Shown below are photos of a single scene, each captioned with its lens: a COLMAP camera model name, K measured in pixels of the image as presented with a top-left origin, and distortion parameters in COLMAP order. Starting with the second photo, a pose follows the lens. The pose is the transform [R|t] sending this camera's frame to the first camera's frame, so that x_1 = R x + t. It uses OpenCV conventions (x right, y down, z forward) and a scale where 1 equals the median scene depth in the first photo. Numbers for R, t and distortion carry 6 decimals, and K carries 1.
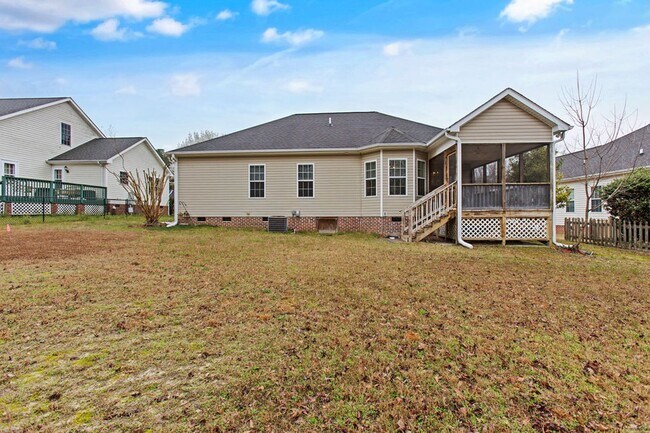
lens RADIAL K [[281.0, 0, 325.0], [0, 281.0, 216.5], [0, 0, 1]] dist [-0.001716, -0.000111]
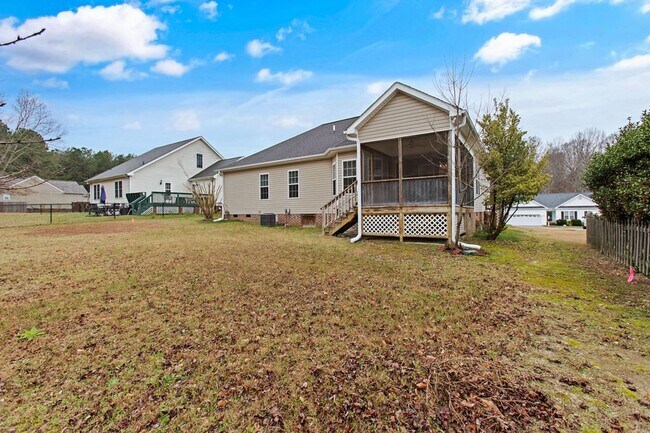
lens RADIAL K [[285.5, 0, 336.3], [0, 285.5, 214.8], [0, 0, 1]] dist [0.000483, 0.000012]
pose [[0.870246, -0.004169, -0.492599, 0.725568], [0.006013, 0.999980, 0.002161, 0.003325], [0.492580, -0.004842, 0.870254, 0.016213]]
